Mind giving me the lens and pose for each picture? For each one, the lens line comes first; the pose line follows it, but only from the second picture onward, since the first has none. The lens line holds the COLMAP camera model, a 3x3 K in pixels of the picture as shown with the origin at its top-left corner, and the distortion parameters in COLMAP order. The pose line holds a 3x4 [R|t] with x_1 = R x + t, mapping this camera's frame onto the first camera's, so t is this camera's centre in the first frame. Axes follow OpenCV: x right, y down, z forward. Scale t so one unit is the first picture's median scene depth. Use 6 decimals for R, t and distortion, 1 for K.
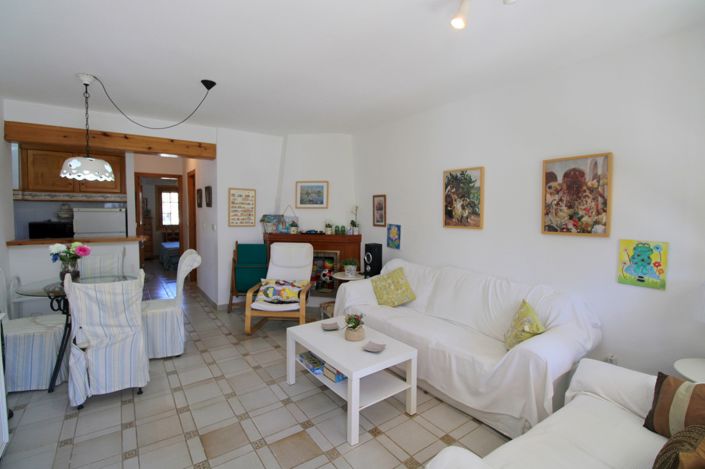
lens RADIAL K [[328.5, 0, 356.9], [0, 328.5, 226.9], [0, 0, 1]] dist [0.003474, -0.015910]
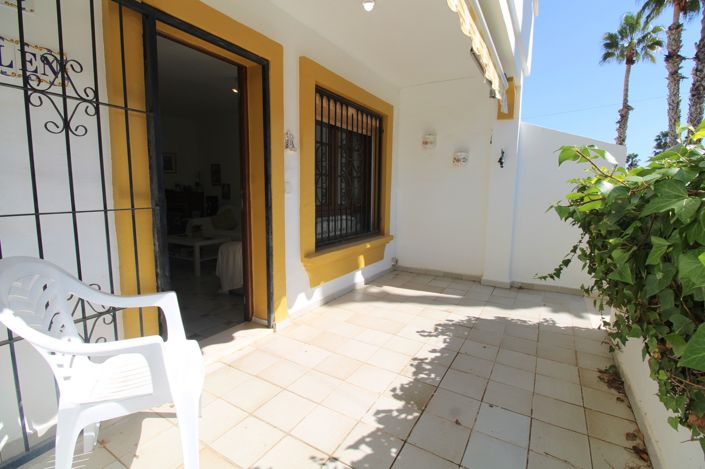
lens RADIAL K [[328.5, 0, 356.9], [0, 328.5, 226.9], [0, 0, 1]] dist [0.003474, -0.015910]
pose [[0.914169, -0.048010, 0.402480, 0.039642], [0.016007, 0.996462, 0.082505, 0.069083], [-0.405018, -0.068981, 0.911703, -0.593079]]
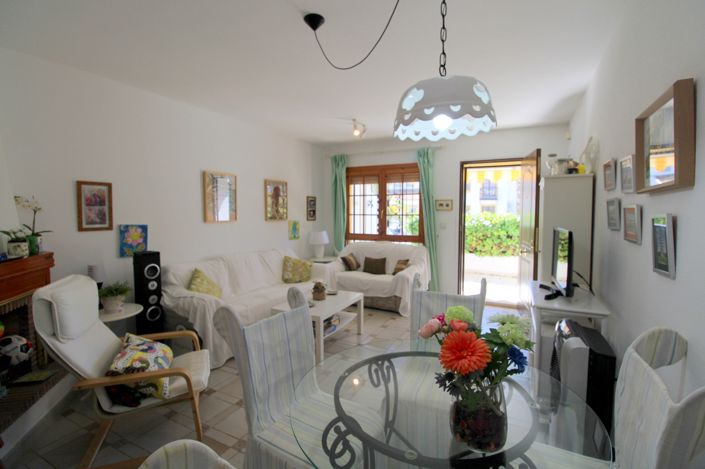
lens RADIAL K [[328.5, 0, 356.9], [0, 328.5, 226.9], [0, 0, 1]] dist [0.003474, -0.015910]
pose [[-0.459200, -0.048193, 0.887025, -0.703156], [0.038621, 0.996500, 0.074134, -0.034621], [-0.887493, 0.068300, -0.455732, 0.792274]]
